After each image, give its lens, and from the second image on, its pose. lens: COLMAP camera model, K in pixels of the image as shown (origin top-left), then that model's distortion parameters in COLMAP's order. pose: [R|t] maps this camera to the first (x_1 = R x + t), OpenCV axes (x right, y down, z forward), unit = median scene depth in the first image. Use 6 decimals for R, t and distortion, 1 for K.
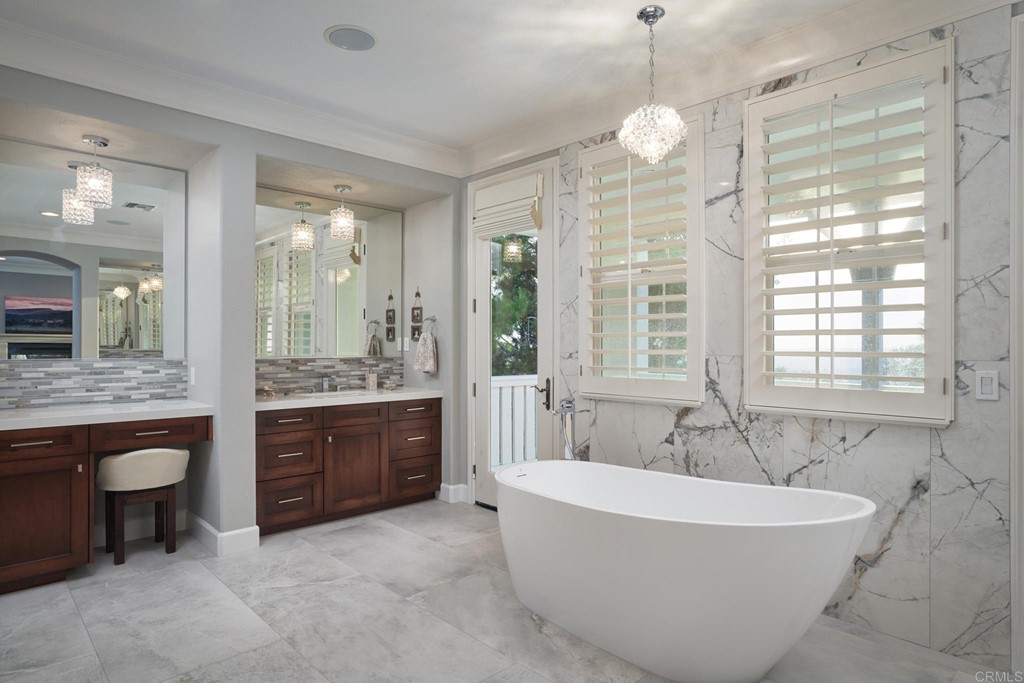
lens RADIAL K [[597.8, 0, 512.0], [0, 597.8, 341.5], [0, 0, 1]] dist [-0.008921, 0.000608]
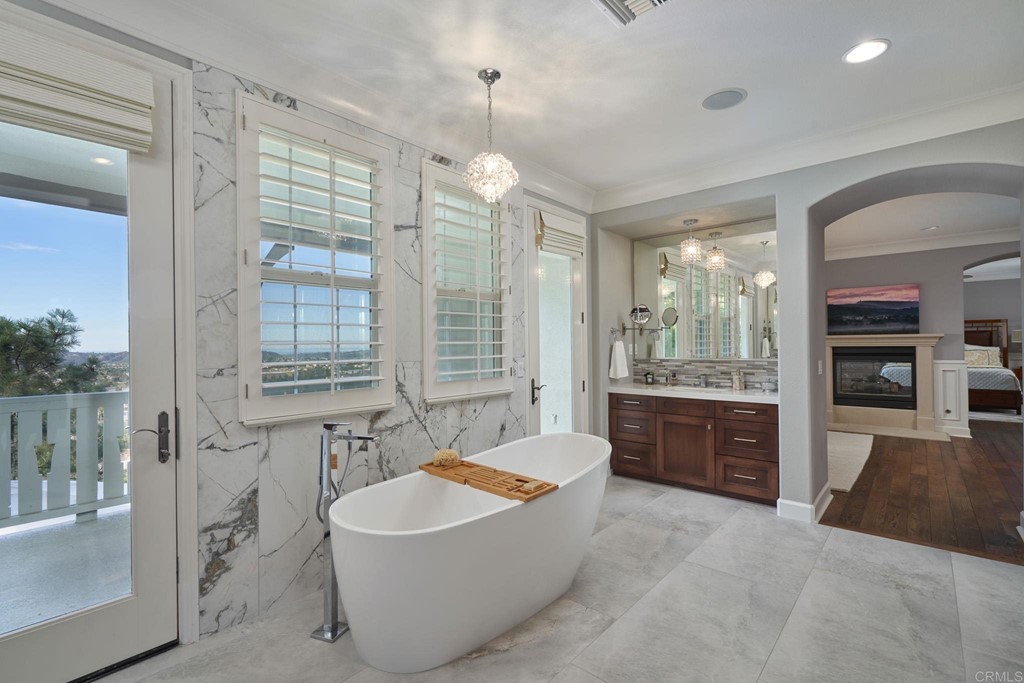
lens RADIAL K [[473.2, 0, 512.0], [0, 473.2, 341.5], [0, 0, 1]] dist [-0.000351, -0.000728]
pose [[-0.095671, 0.002535, 0.995410, -0.605968], [0.000469, 0.999997, -0.002502, -0.013621], [-0.995413, 0.000228, -0.095672, 0.890731]]
